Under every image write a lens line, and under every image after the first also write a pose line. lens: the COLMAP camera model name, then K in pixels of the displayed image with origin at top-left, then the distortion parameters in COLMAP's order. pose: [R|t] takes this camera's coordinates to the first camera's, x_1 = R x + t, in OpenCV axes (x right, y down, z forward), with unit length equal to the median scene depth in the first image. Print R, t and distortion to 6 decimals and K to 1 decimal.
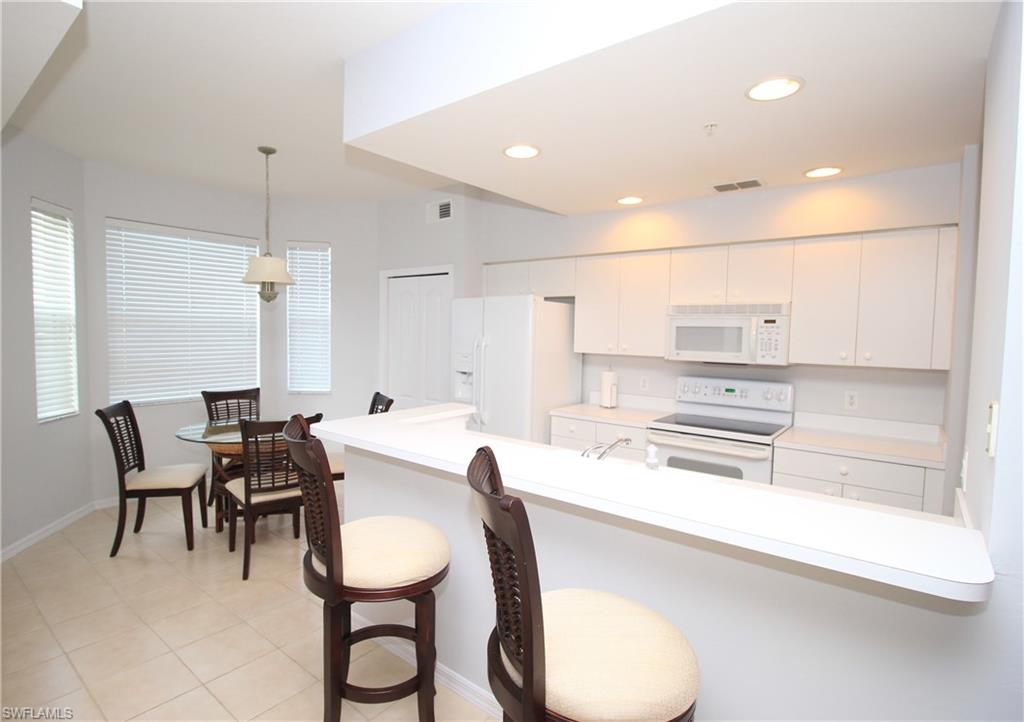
lens RADIAL K [[522.1, 0, 510.9], [0, 522.1, 370.0], [0, 0, 1]] dist [0.000049, -0.000081]
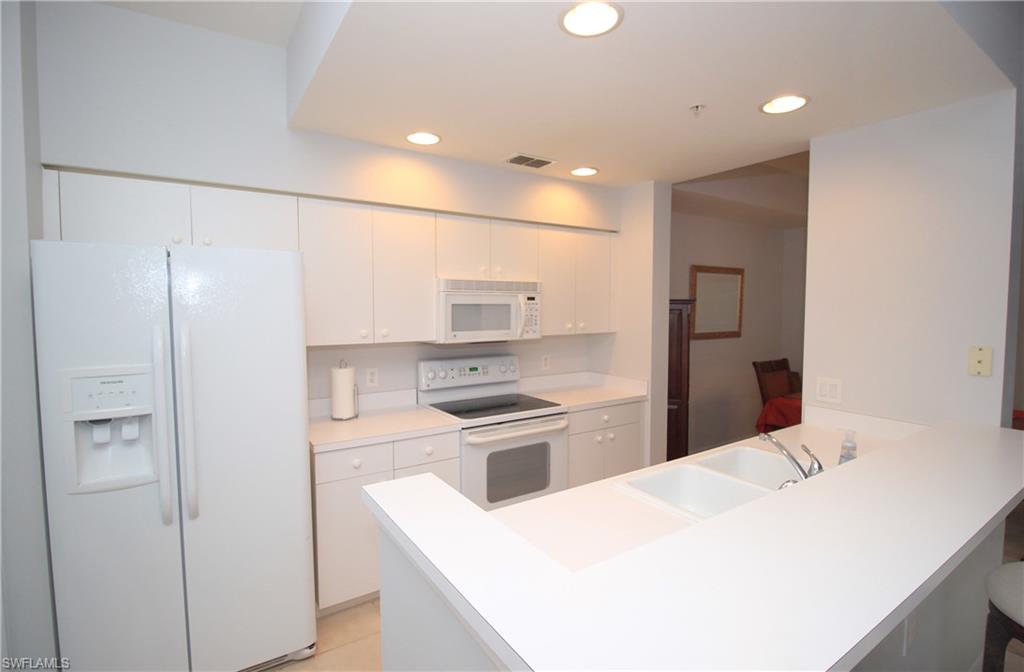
lens RADIAL K [[491.8, 0, 512.0], [0, 491.8, 336.0], [0, 0, 1]] dist [-0.000246, -0.000048]
pose [[0.314742, -0.082784, 0.945560, -0.418769], [0.074988, 0.995244, 0.062173, -0.074217], [-0.946210, 0.051337, 0.319453, 0.649696]]
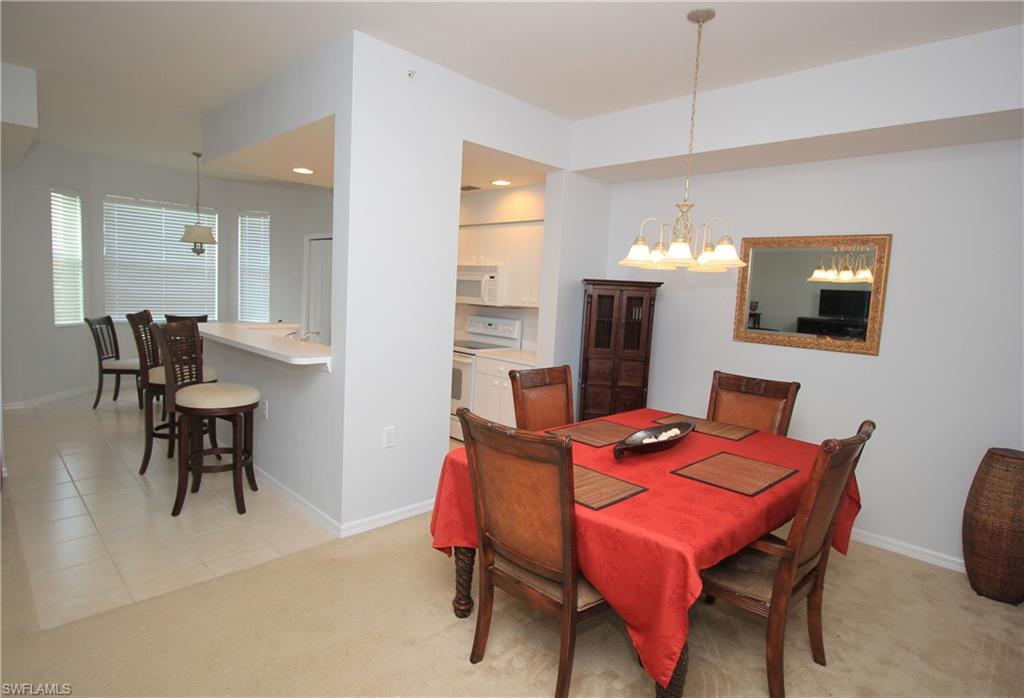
lens RADIAL K [[543.5, 0, 512.0], [0, 543.5, 349.0], [0, 0, 1]] dist [0.026485, -0.000130]
pose [[0.992855, 0.044236, -0.110827, 0.665053], [-0.040493, 0.998538, 0.035807, 0.051244], [0.112249, -0.031064, 0.993194, -0.519734]]
